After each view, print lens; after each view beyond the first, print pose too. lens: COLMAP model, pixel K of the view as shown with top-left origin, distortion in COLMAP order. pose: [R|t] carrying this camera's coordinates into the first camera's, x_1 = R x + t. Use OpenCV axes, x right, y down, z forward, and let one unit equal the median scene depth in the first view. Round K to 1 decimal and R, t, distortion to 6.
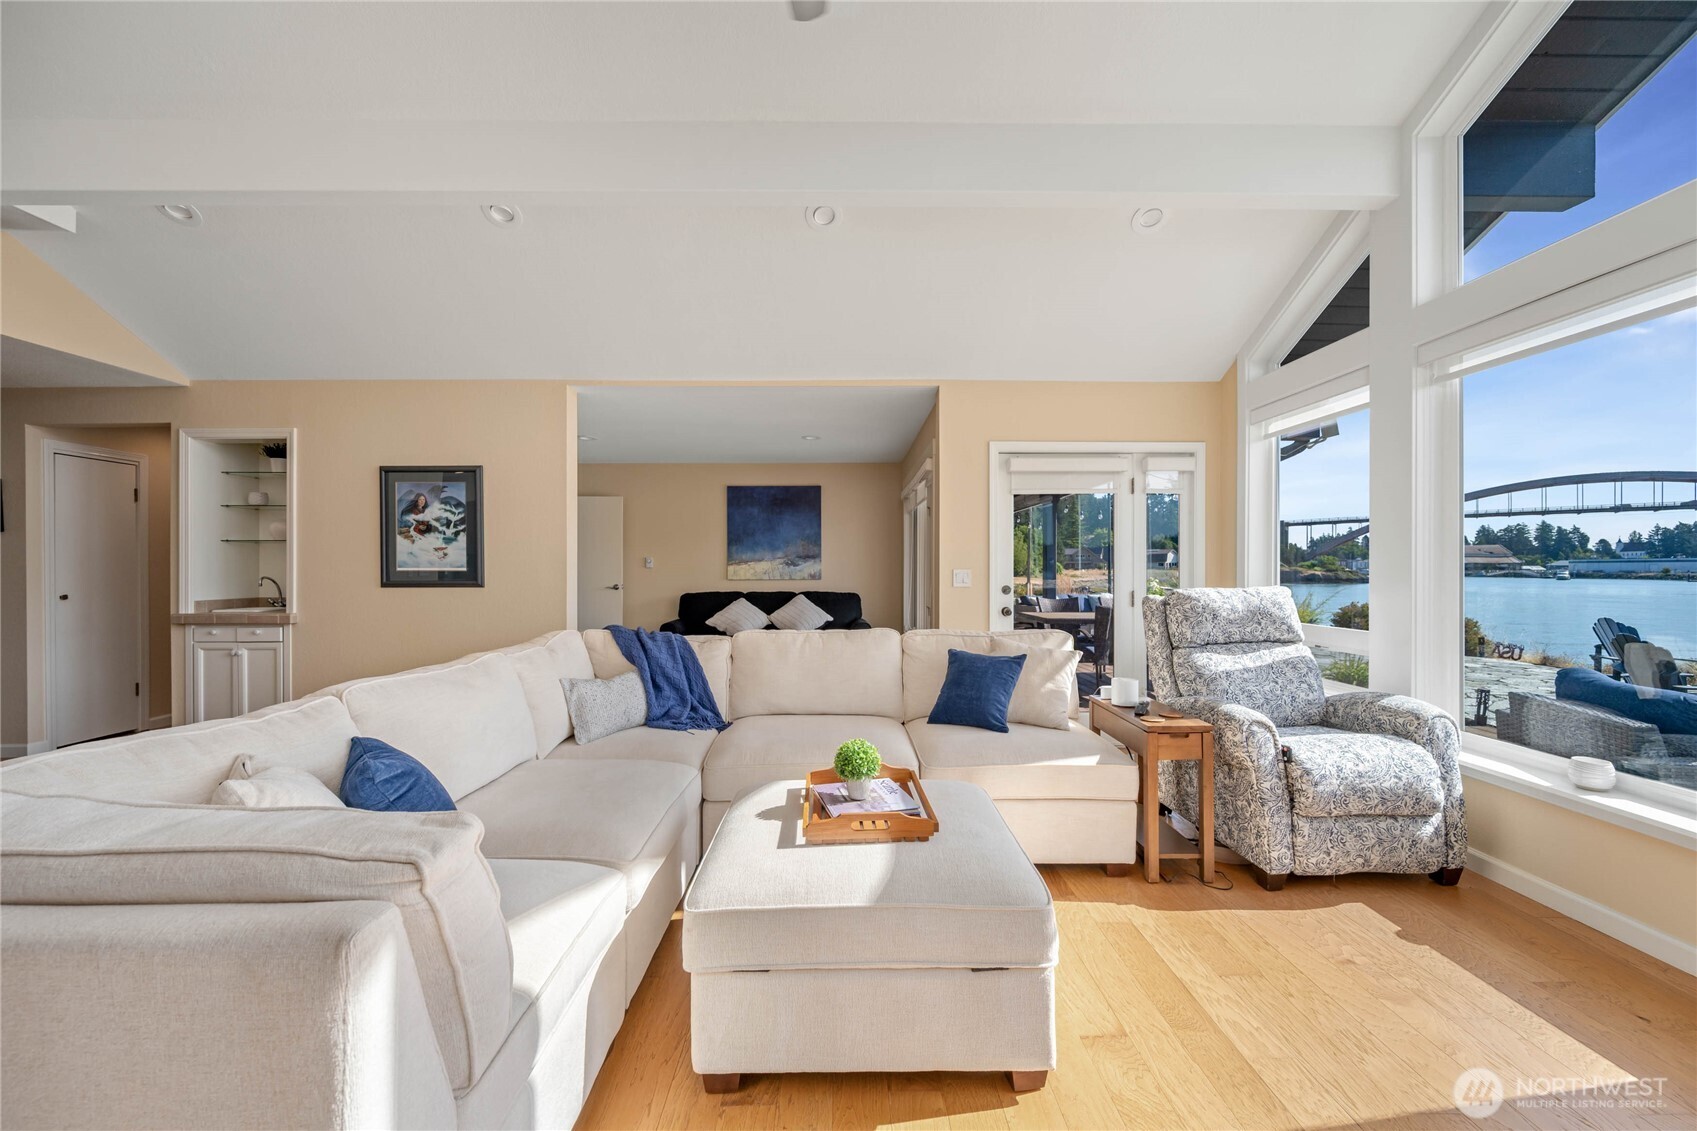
lens RADIAL K [[666.9, 0, 844.5], [0, 666.9, 568.5], [0, 0, 1]] dist [0.000422, 0.000818]
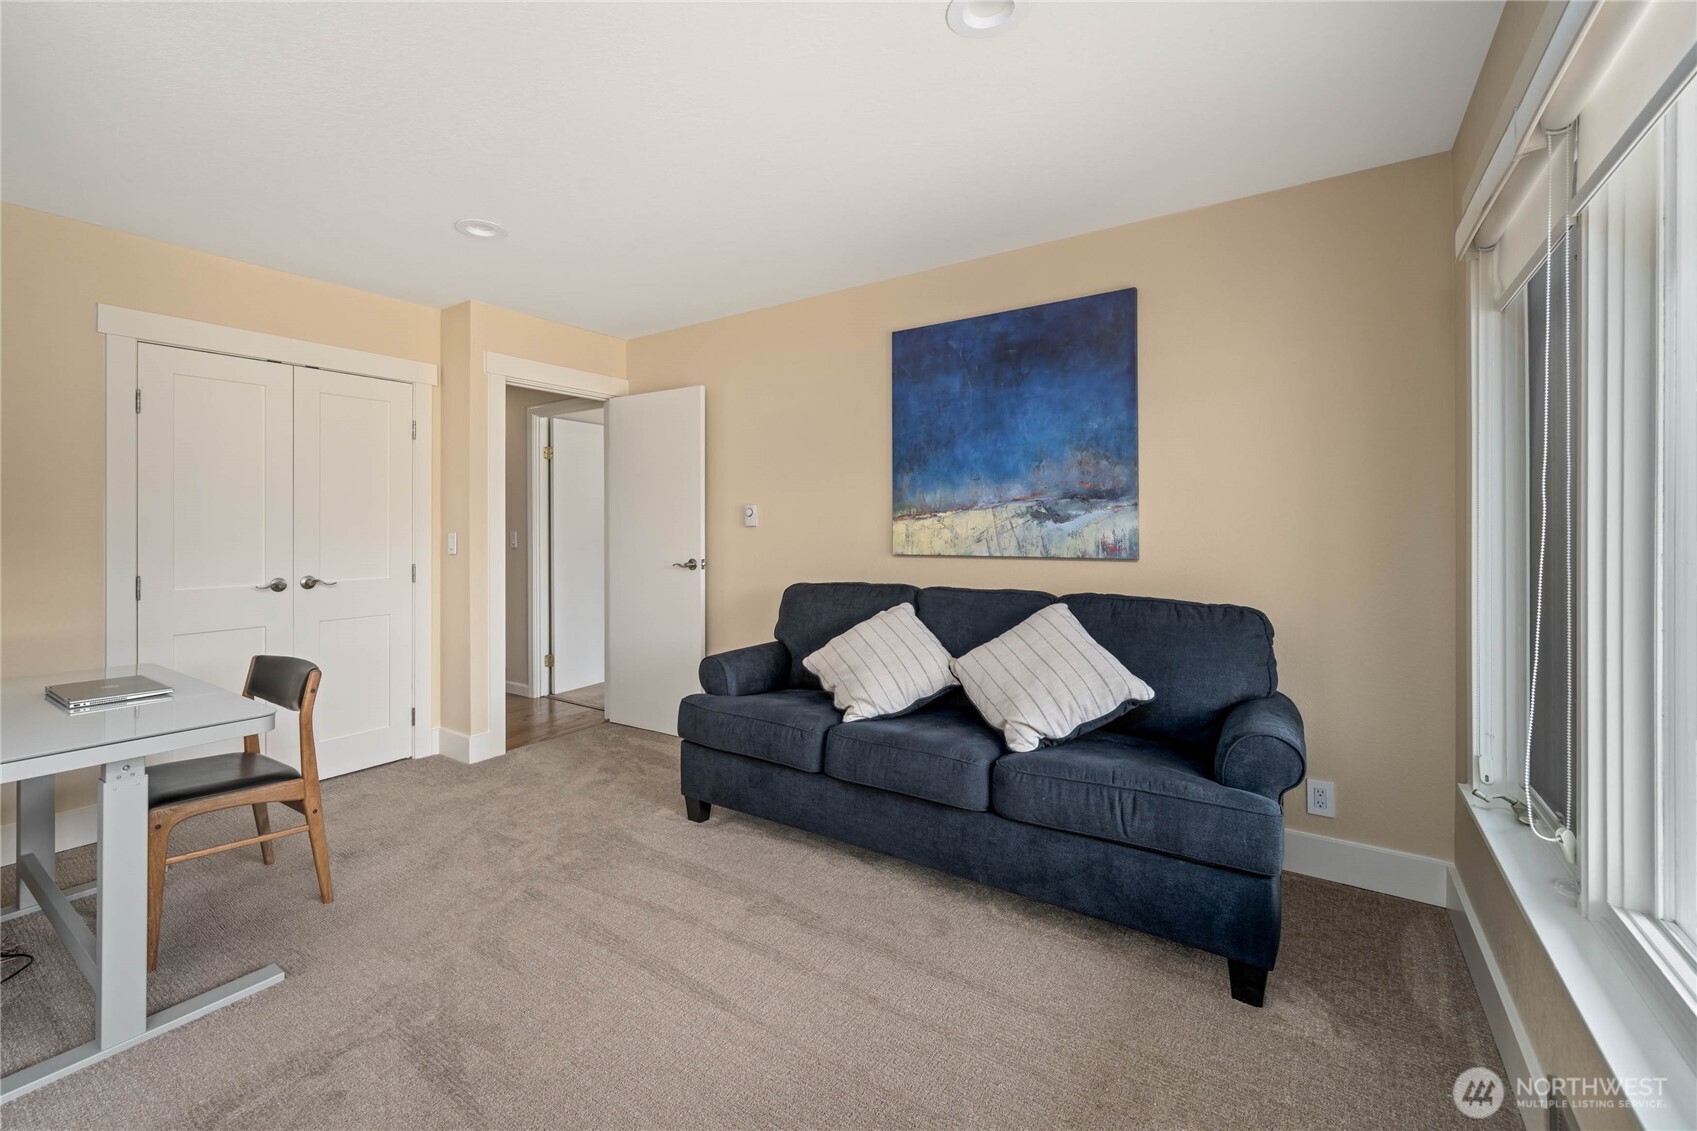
lens RADIAL K [[701.9, 0, 783.3], [0, 701.9, 524.7], [0, 0, 1]] dist [-0.011915, -0.000118]
pose [[0.801395, -0.002750, -0.598129, 0.069998], [0.000787, 0.999993, -0.003544, -0.001179], [0.598135, 0.002370, 0.801392, 1.236333]]
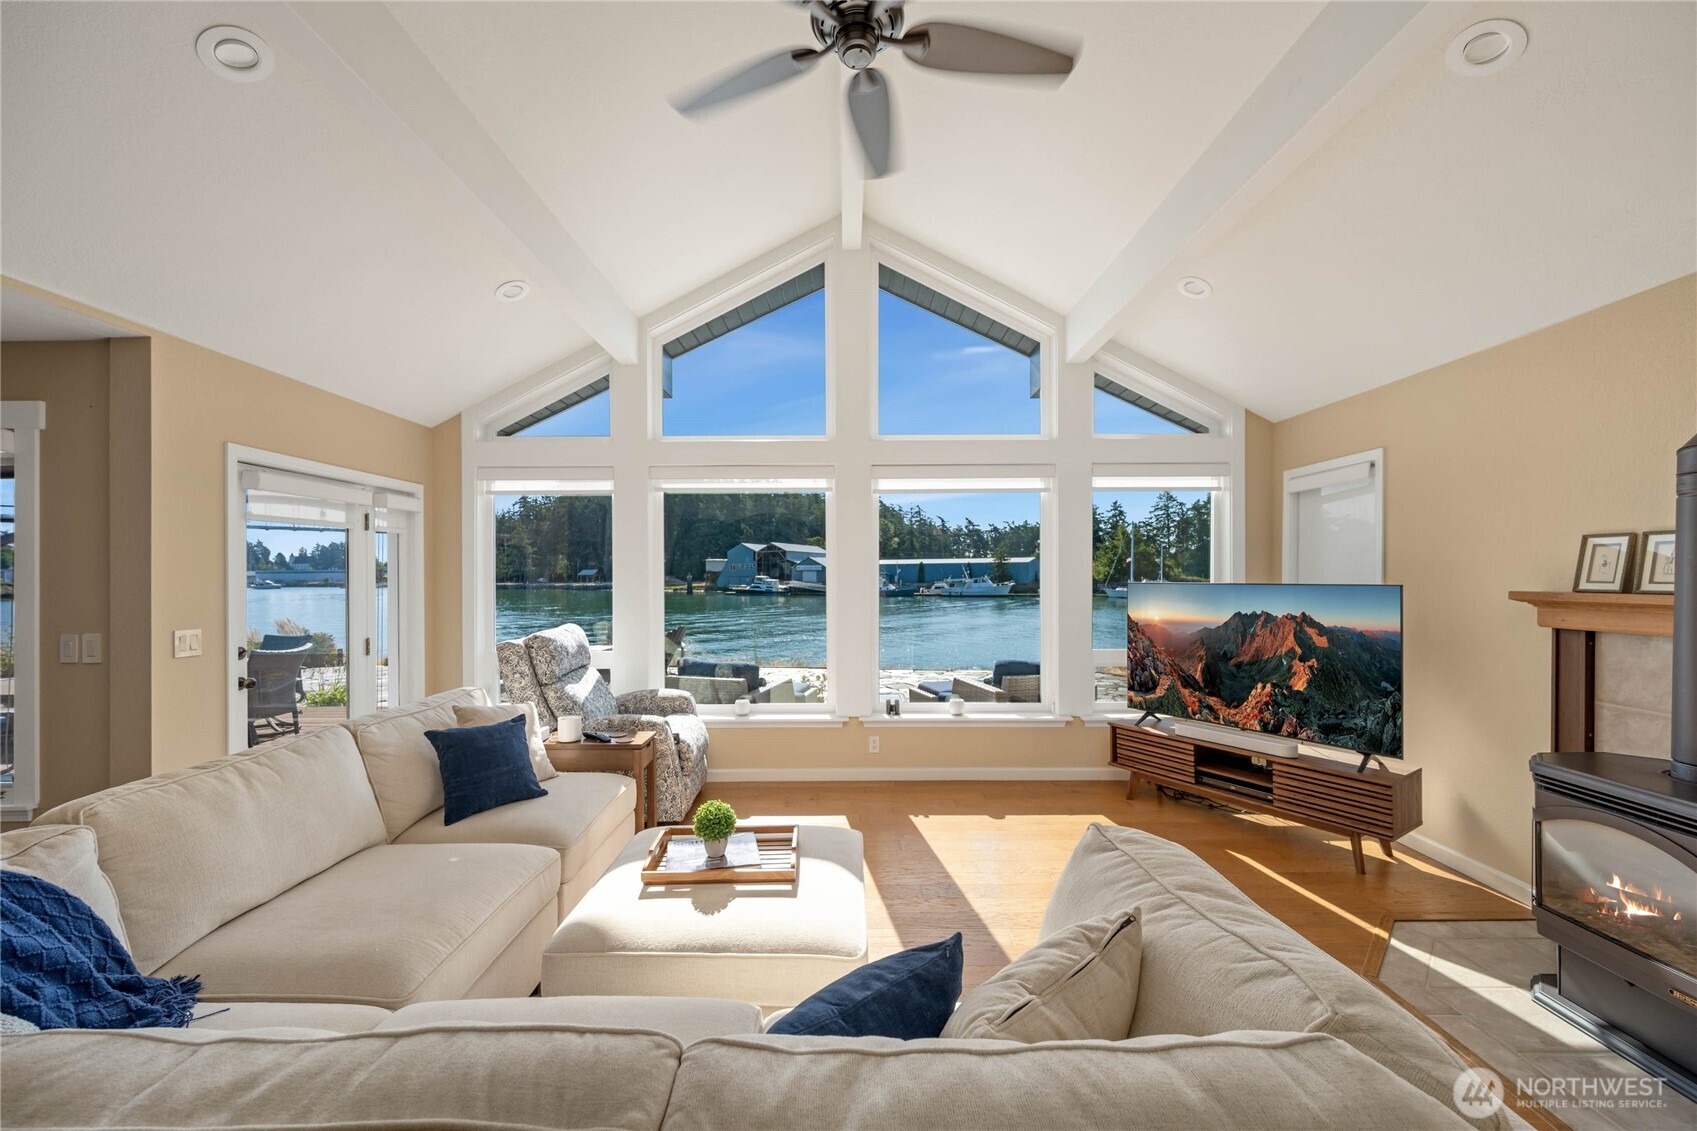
lens RADIAL K [[666.9, 0, 847.3], [0, 666.9, 576.1], [0, 0, 1]] dist [0.000422, 0.000818]
pose [[0.010331, -0.002364, 0.999944, -0.566810], [0.005598, 0.999982, 0.002306, -0.059503], [-0.999931, 0.005574, 0.010344, 0.413976]]
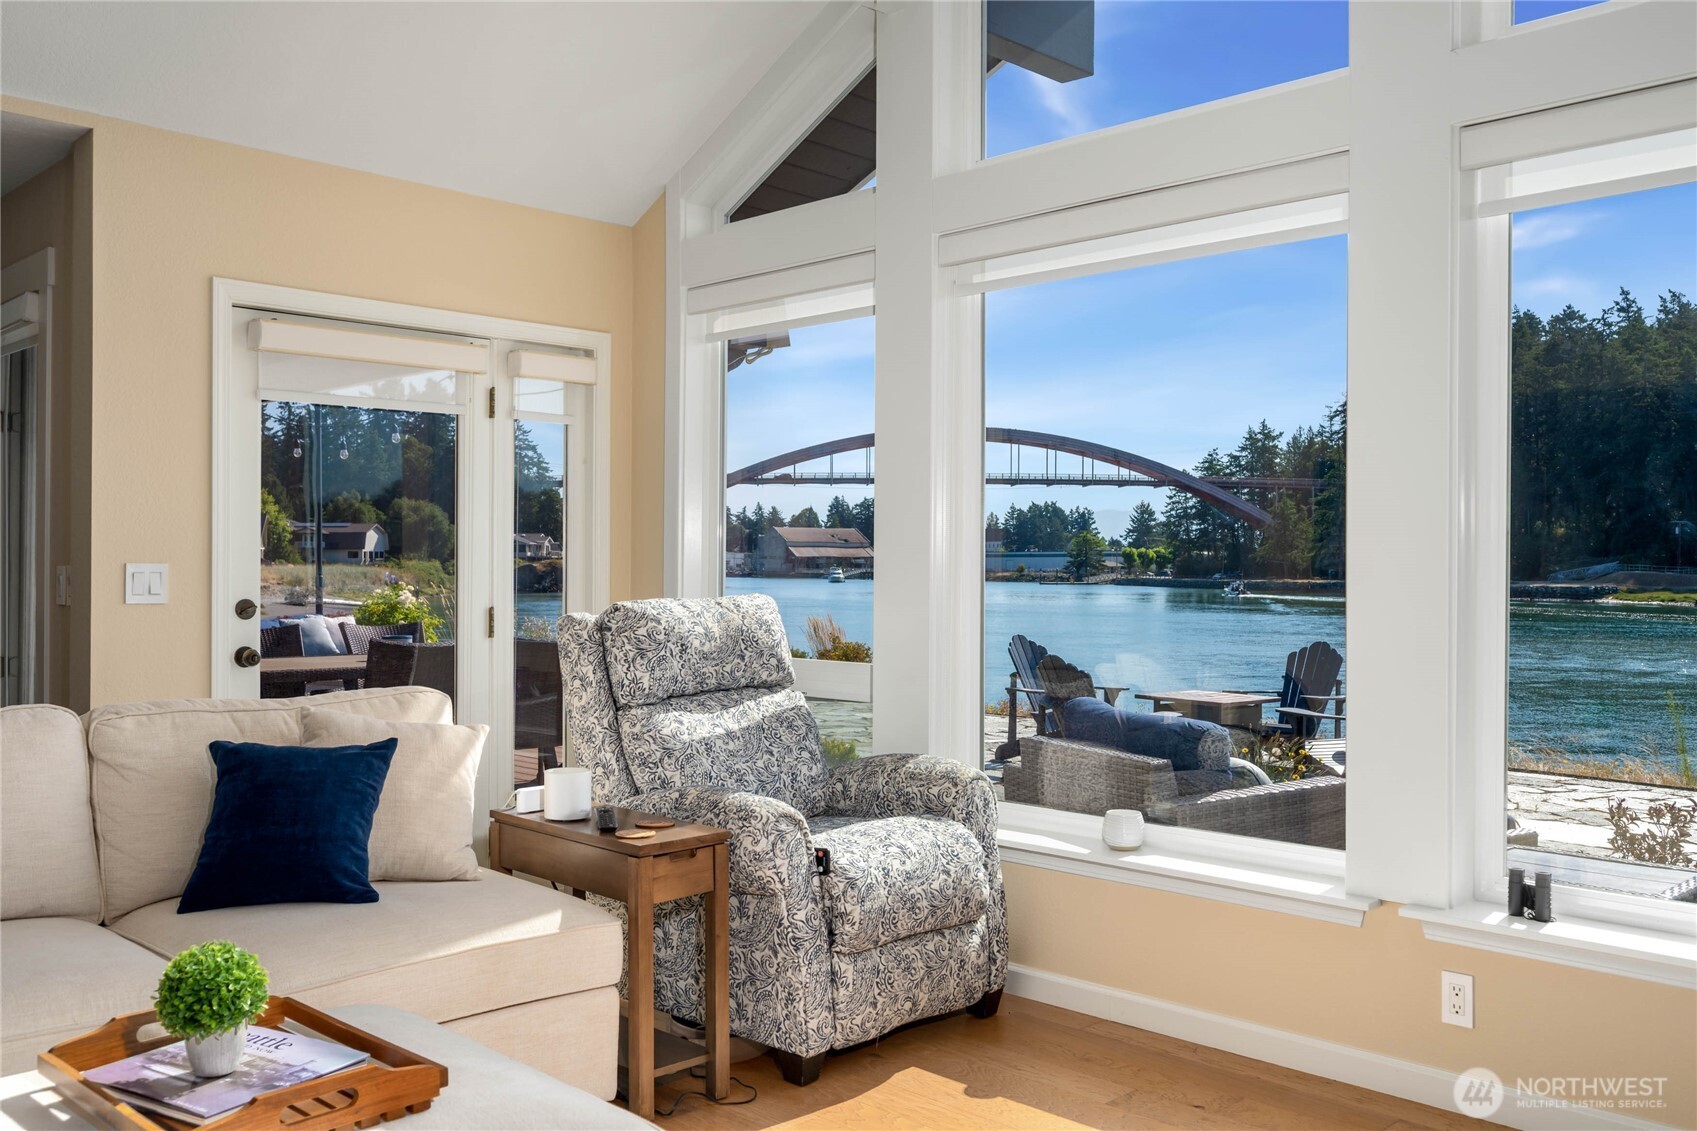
lens RADIAL K [[1470.1, 0, 845.0], [0, 1470.1, 564.8], [0, 0, 1]] dist [0.001616, 0.008982]
pose [[0.717522, 0.003731, 0.696526, -0.196036], [-0.004788, 0.999988, -0.000424, 0.000206], [-0.696520, -0.003031, 0.717531, -0.002789]]
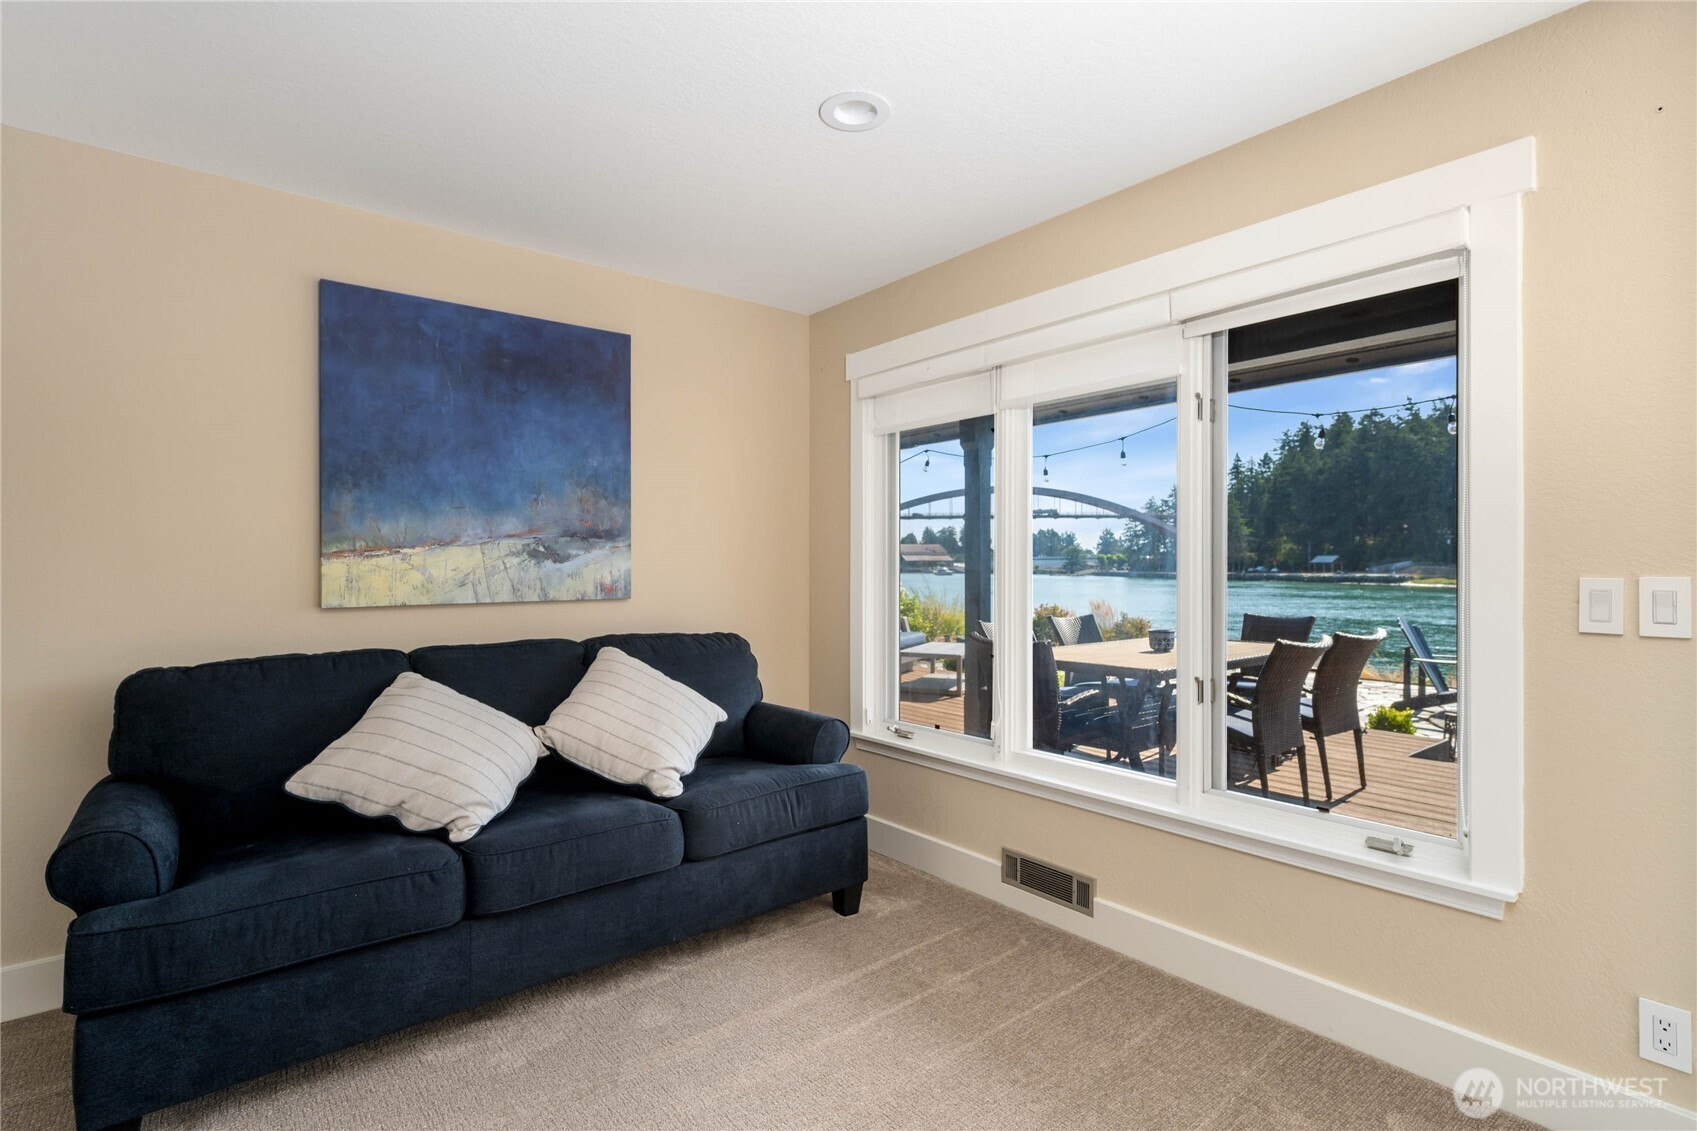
lens RADIAL K [[819.8, 0, 832.6], [0, 819.8, 560.6], [0, 0, 1]] dist [-0.005035, -0.001687]
pose [[0.789592, 0.003008, 0.613625, -0.444960], [0.000984, 0.999980, -0.006169, -0.002679], [-0.613631, 0.005474, 0.789574, 1.210975]]
